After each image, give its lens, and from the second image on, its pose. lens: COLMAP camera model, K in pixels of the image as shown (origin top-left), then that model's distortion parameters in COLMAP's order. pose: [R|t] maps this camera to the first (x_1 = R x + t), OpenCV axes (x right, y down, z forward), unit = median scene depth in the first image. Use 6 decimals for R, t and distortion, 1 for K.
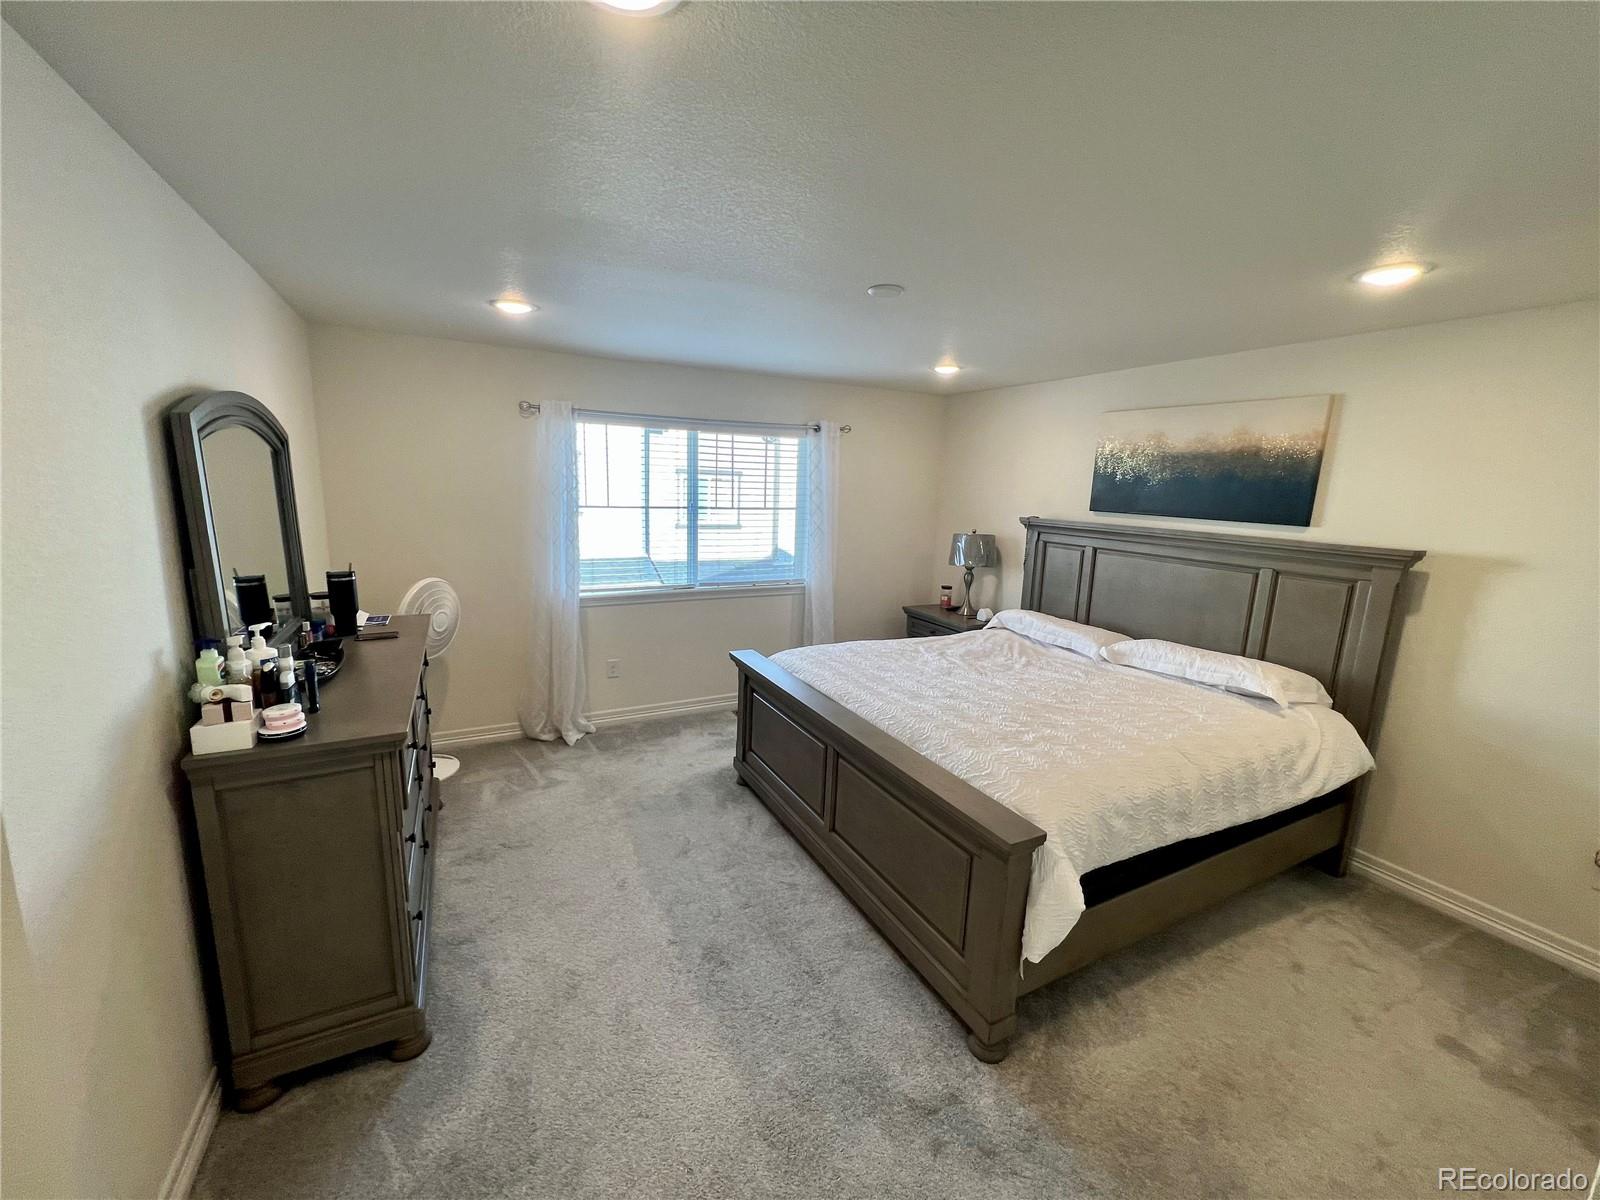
lens RADIAL K [[636.9, 0, 798.5], [0, 636.9, 596.7], [0, 0, 1]] dist [-0.002642, 0.000128]
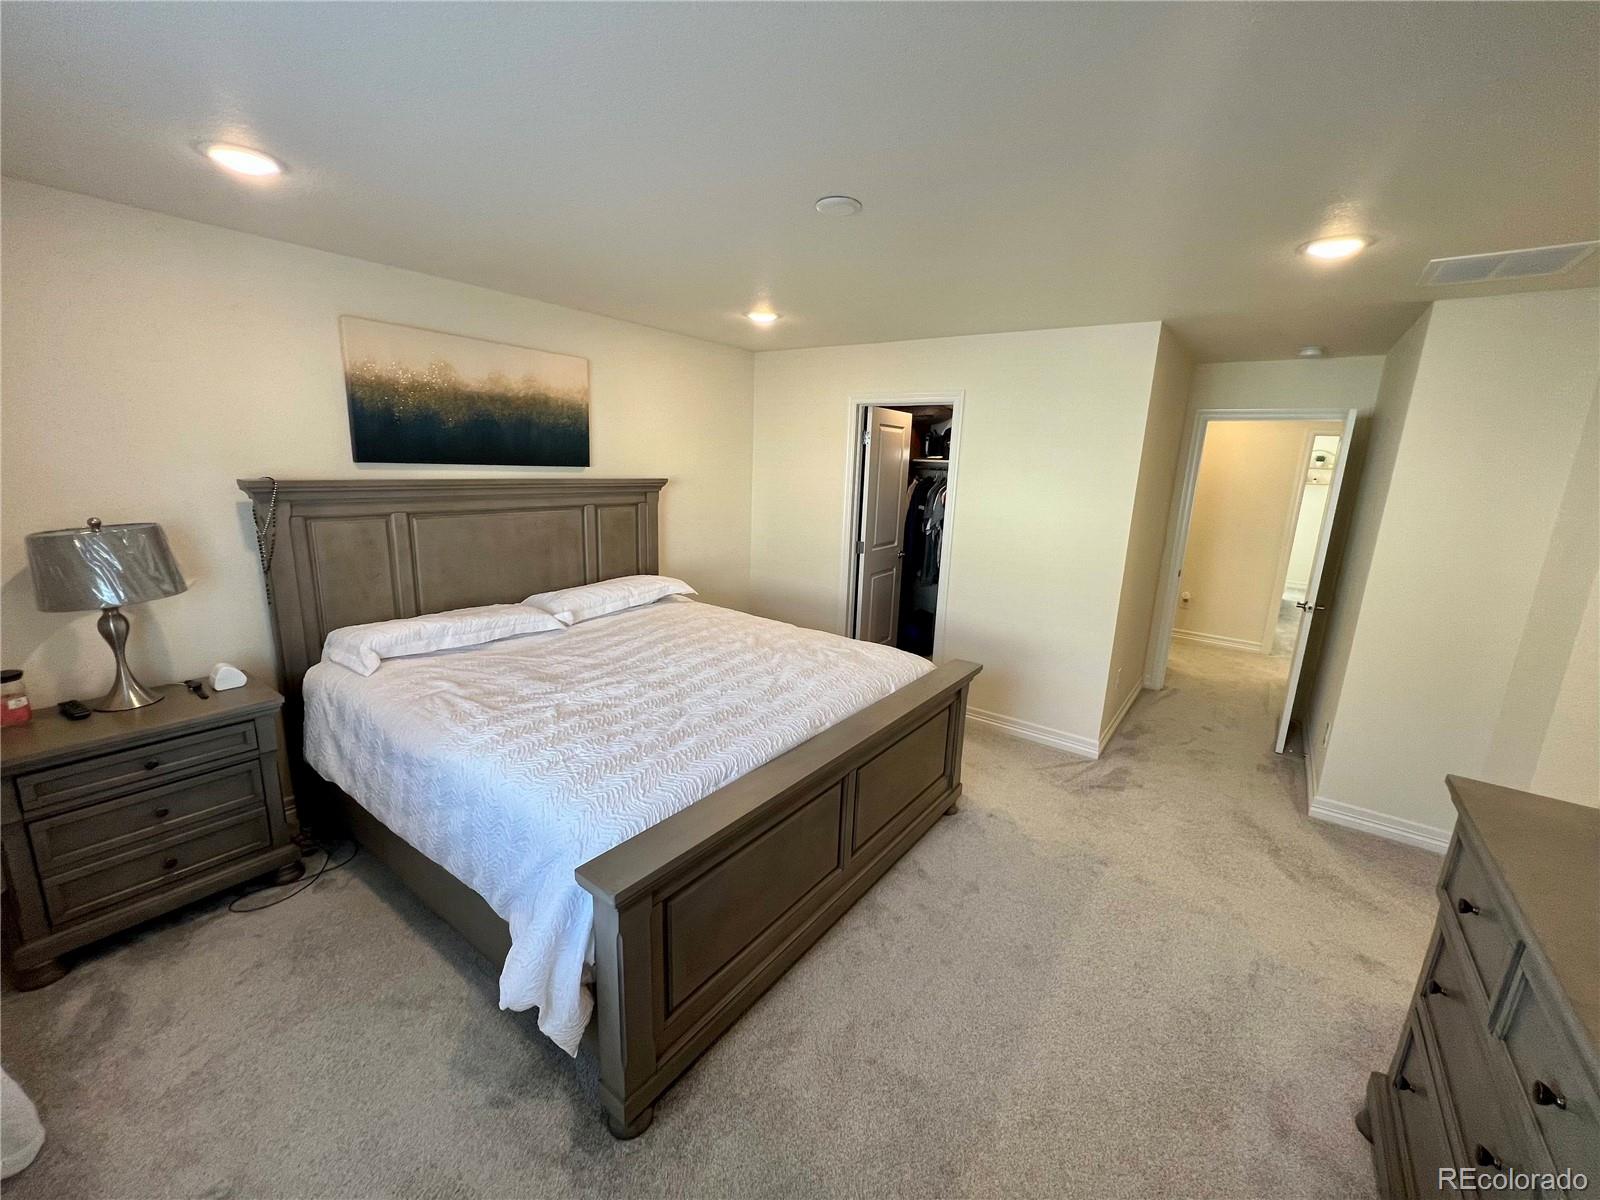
lens RADIAL K [[636.9, 0, 798.5], [0, 636.9, 596.7], [0, 0, 1]] dist [-0.002642, 0.000128]
pose [[-0.428243, -0.238989, 0.871489, -0.485388], [0.111914, 0.942944, 0.313578, -0.204521], [-0.896707, 0.231819, -0.377063, 1.108840]]
